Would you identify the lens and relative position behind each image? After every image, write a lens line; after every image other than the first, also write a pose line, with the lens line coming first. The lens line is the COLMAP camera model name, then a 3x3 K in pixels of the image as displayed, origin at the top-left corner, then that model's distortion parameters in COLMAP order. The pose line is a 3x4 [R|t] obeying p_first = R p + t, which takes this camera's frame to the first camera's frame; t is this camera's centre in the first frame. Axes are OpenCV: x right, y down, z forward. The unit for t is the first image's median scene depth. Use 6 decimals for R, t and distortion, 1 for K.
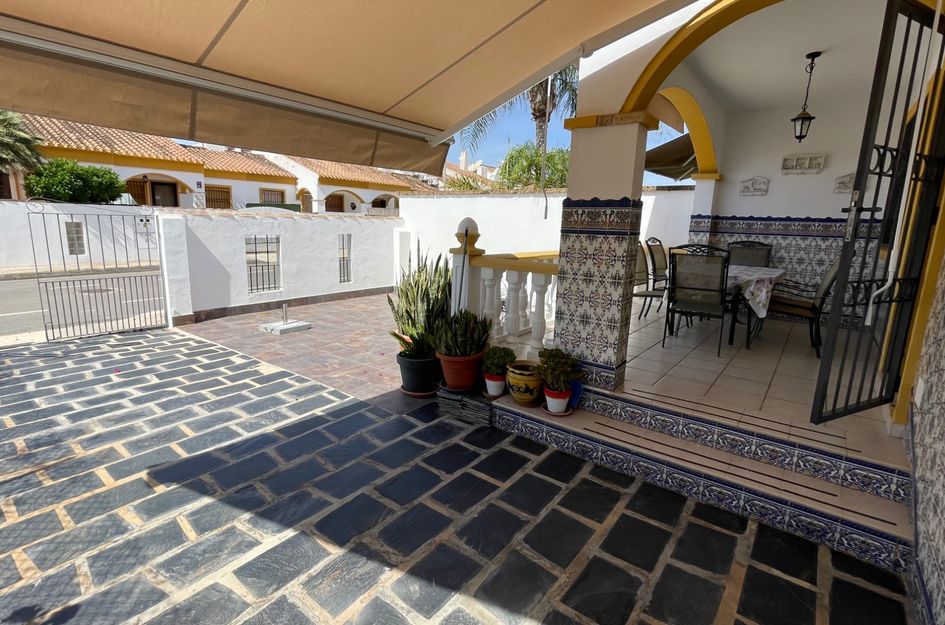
lens RADIAL K [[446.4, 0, 470.7], [0, 446.4, 303.0], [0, 0, 1]] dist [-0.003249, 0.002233]
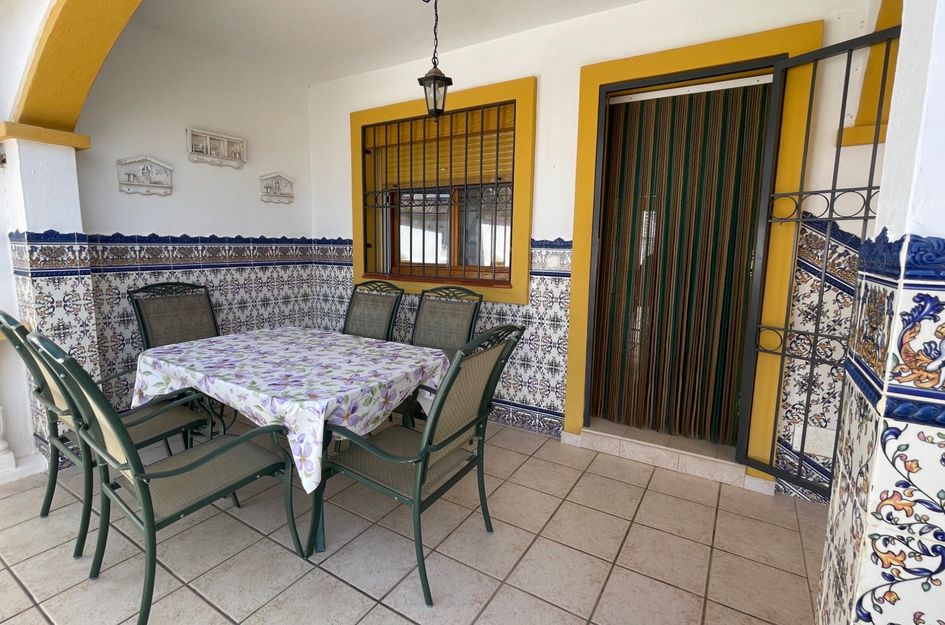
lens RADIAL K [[446.4, 0, 470.7], [0, 446.4, 303.0], [0, 0, 1]] dist [-0.003249, 0.002233]
pose [[-0.108724, -0.165962, 0.980120, 0.080110], [0.164442, 0.969379, 0.182384, -0.157572], [-0.980376, 0.181002, -0.078104, 0.722724]]
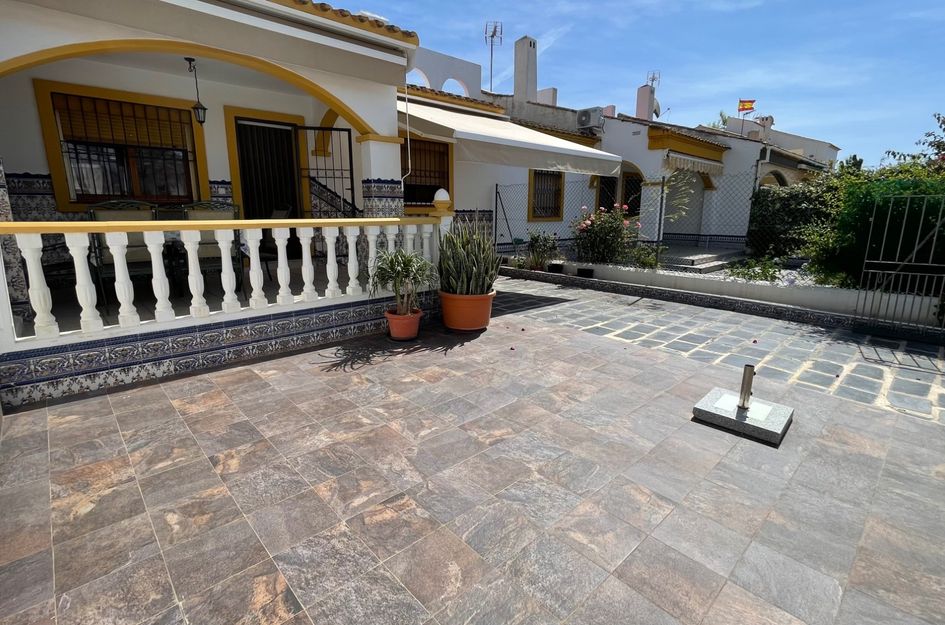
lens RADIAL K [[446.4, 0, 470.7], [0, 446.4, 303.0], [0, 0, 1]] dist [-0.003249, 0.002233]
pose [[-0.988789, -0.062591, 0.135569, -0.202158], [-0.005351, 0.922177, 0.386732, -0.269463], [-0.149225, 0.381671, -0.912173, 1.596852]]
